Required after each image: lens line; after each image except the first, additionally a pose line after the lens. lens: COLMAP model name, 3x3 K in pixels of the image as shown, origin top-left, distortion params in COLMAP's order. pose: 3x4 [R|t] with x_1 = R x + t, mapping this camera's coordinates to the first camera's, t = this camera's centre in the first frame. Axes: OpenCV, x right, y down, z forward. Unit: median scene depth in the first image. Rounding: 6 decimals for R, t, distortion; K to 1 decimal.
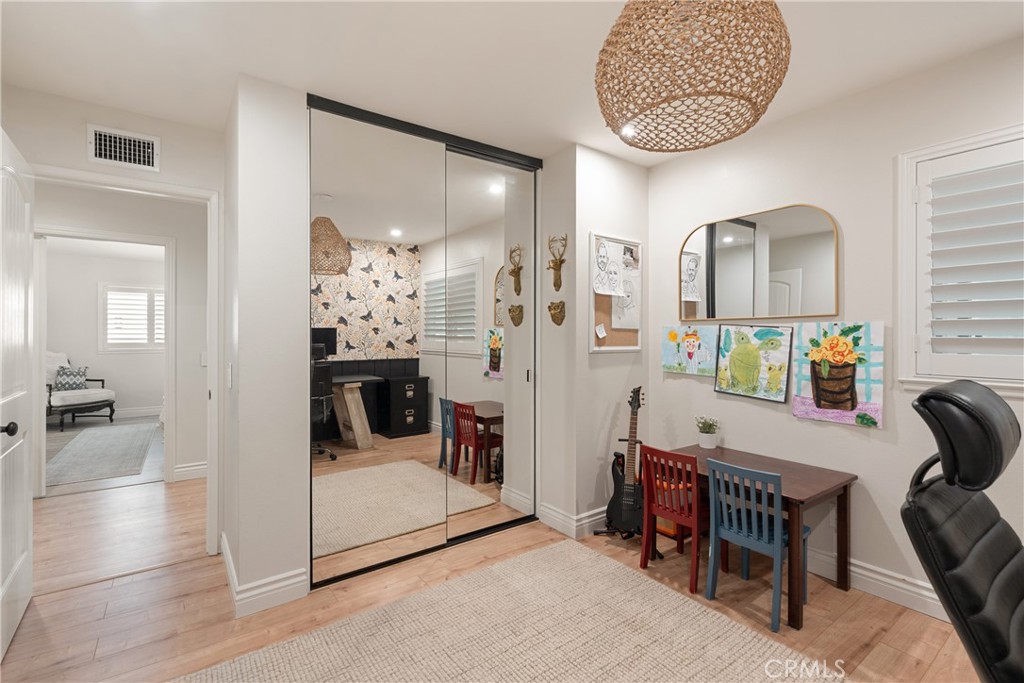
lens RADIAL K [[462.6, 0, 512.2], [0, 462.6, 338.0], [0, 0, 1]] dist [-0.002388, 0.000008]
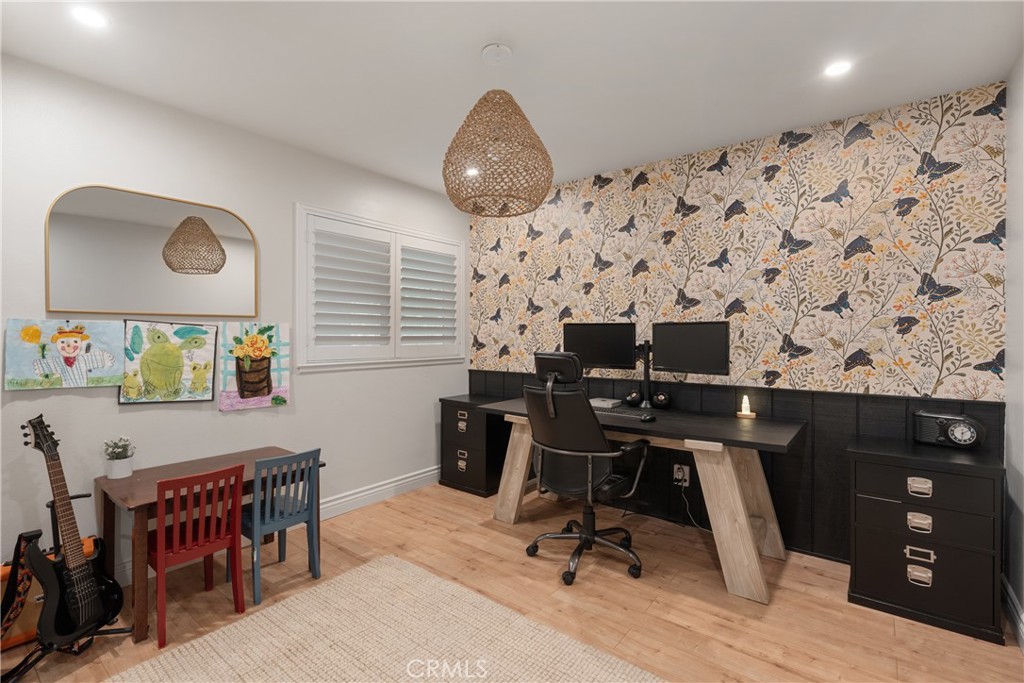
lens RADIAL K [[462.6, 0, 512.6], [0, 462.6, 337.9], [0, 0, 1]] dist [-0.002388, 0.000008]
pose [[-0.265724, -0.008878, 0.964008, -0.580739], [-0.001140, 0.999960, 0.008895, -0.006463], [-0.964048, 0.001265, -0.265724, 0.656310]]
